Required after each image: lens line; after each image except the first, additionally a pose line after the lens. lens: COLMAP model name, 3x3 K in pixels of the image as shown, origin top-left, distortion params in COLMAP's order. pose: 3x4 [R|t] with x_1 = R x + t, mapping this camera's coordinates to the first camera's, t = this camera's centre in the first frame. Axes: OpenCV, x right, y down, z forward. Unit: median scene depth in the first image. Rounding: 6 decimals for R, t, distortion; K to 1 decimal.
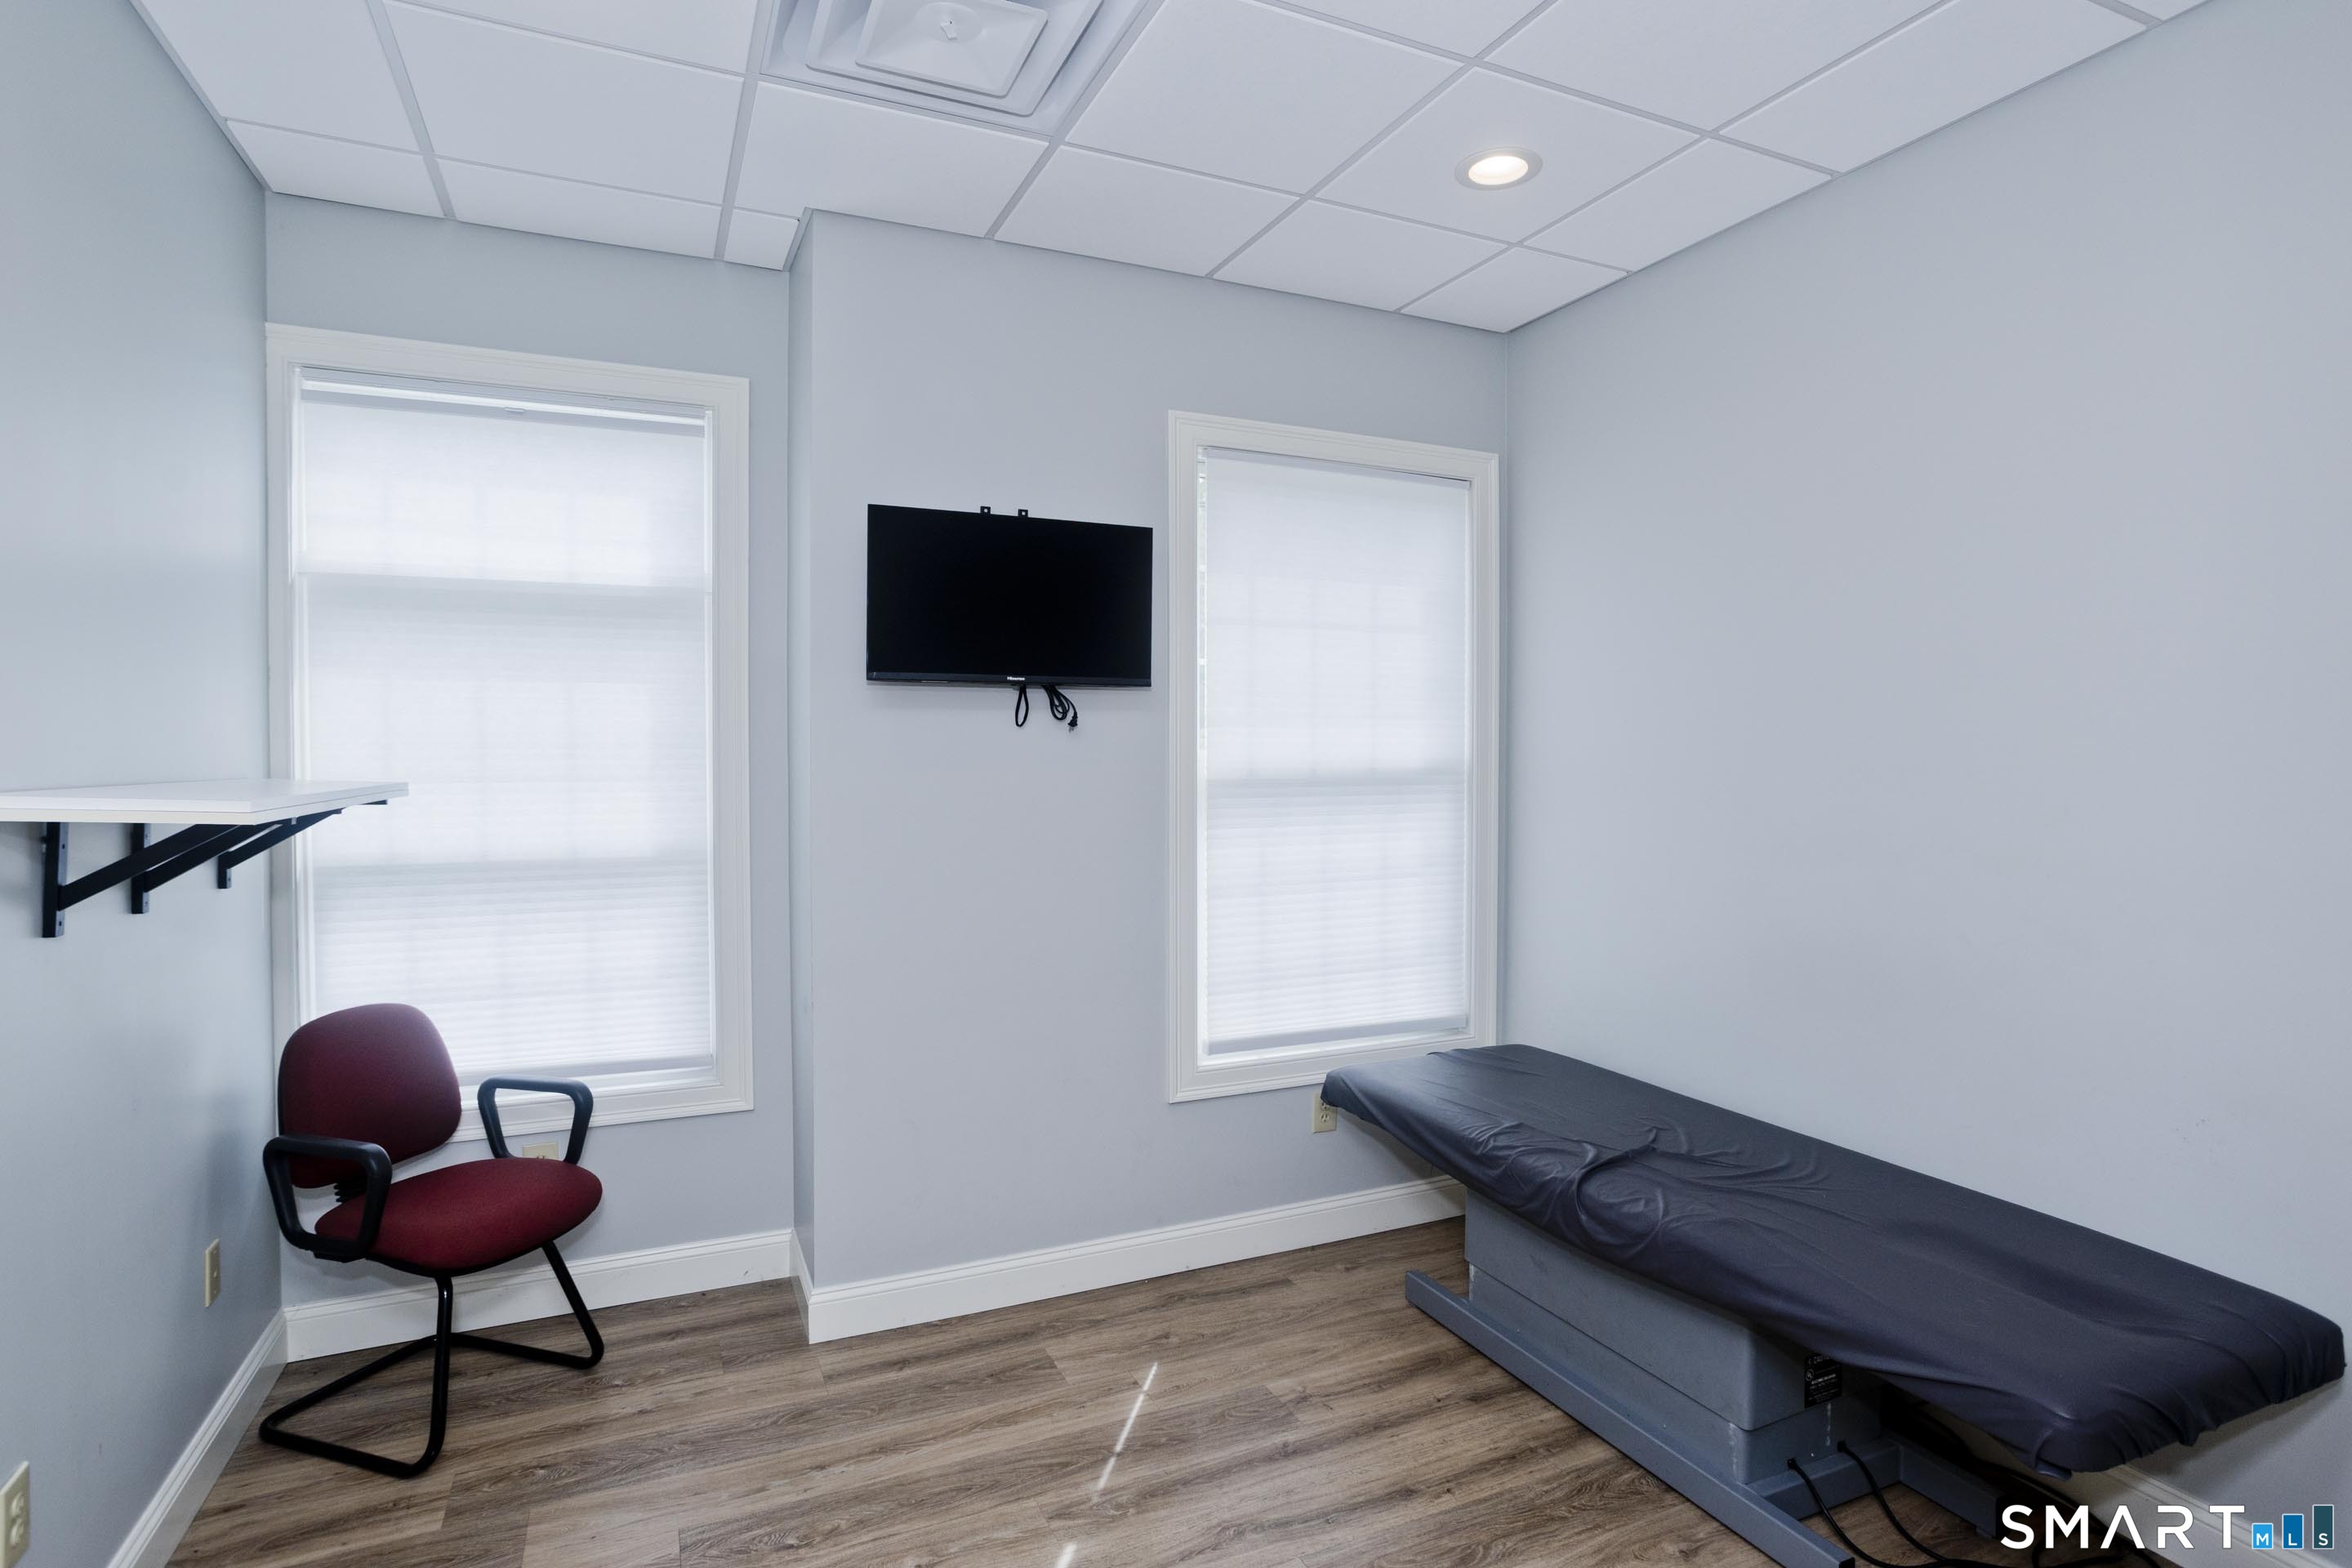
lens RADIAL K [[1149.1, 0, 1187.4], [0, 1149.1, 739.3], [0, 0, 1]] dist [-0.005350, 0.000345]
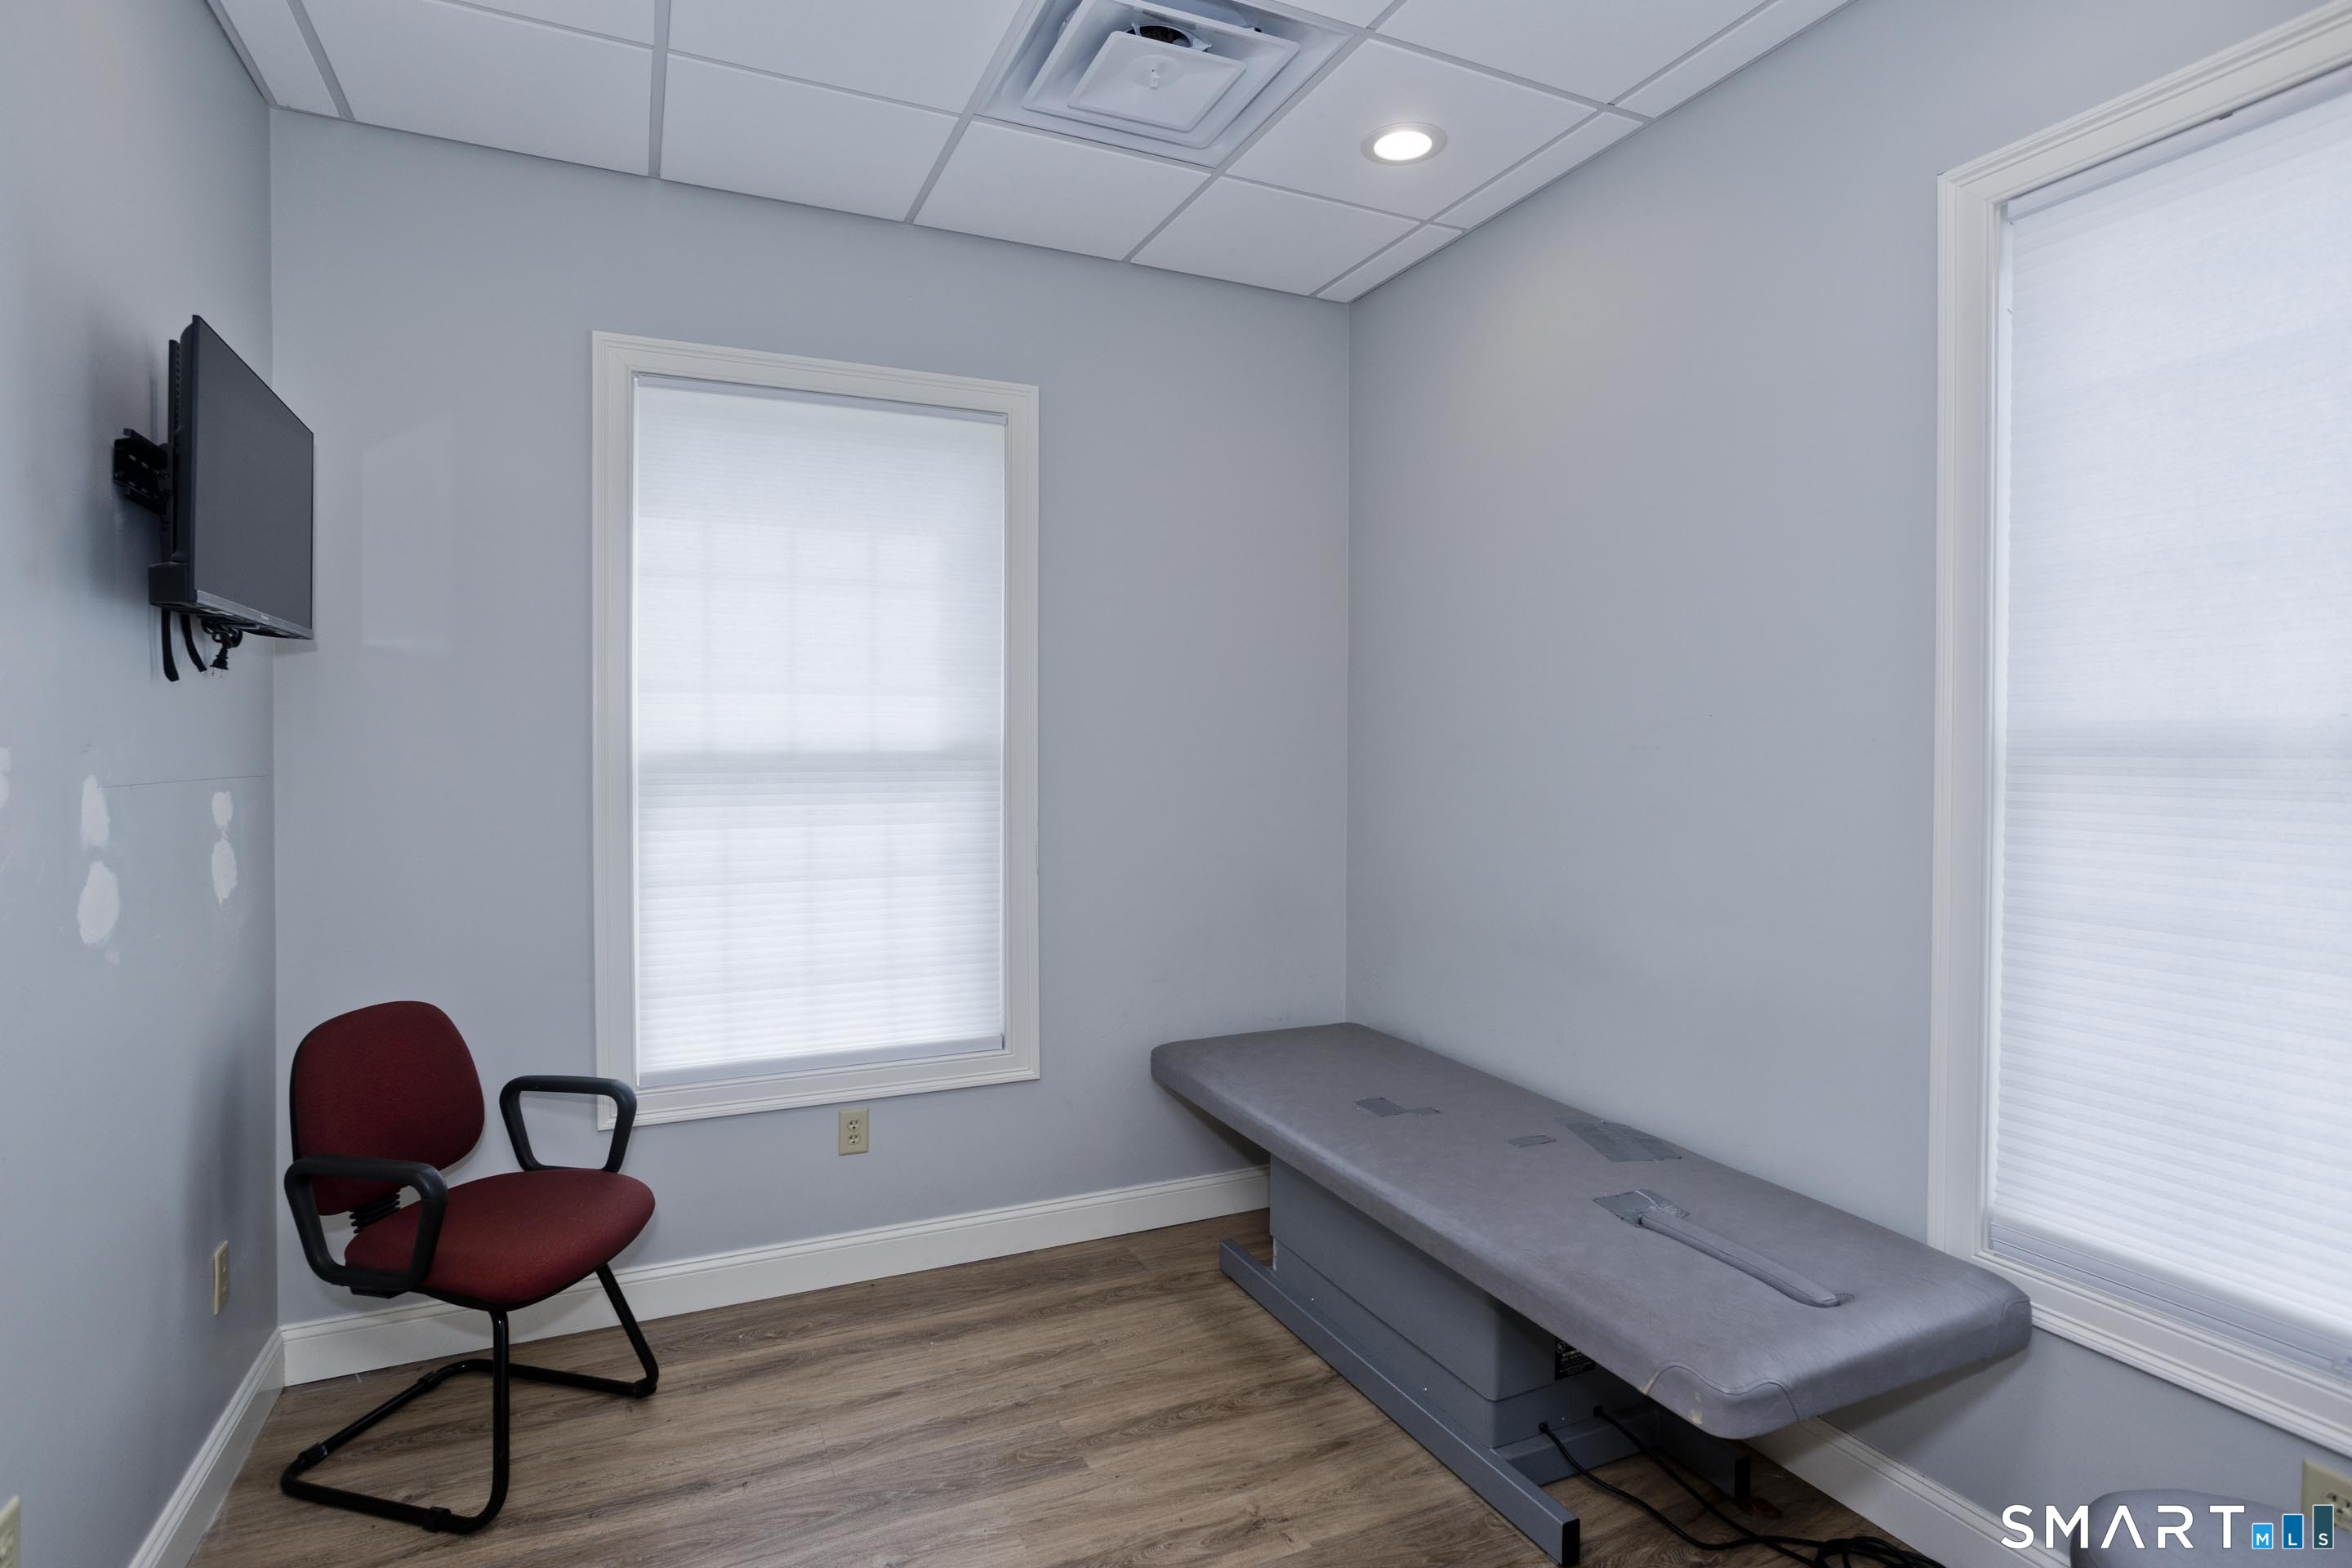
lens RADIAL K [[1167.5, 0, 1174.0], [0, 1167.5, 728.1], [0, 0, 1]] dist [0.001680, 0.000814]
pose [[0.999939, -0.002668, 0.010690, 0.169090], [0.002768, 0.999952, -0.009420, 0.009224], [-0.010664, 0.009449, 0.999898, 0.050621]]
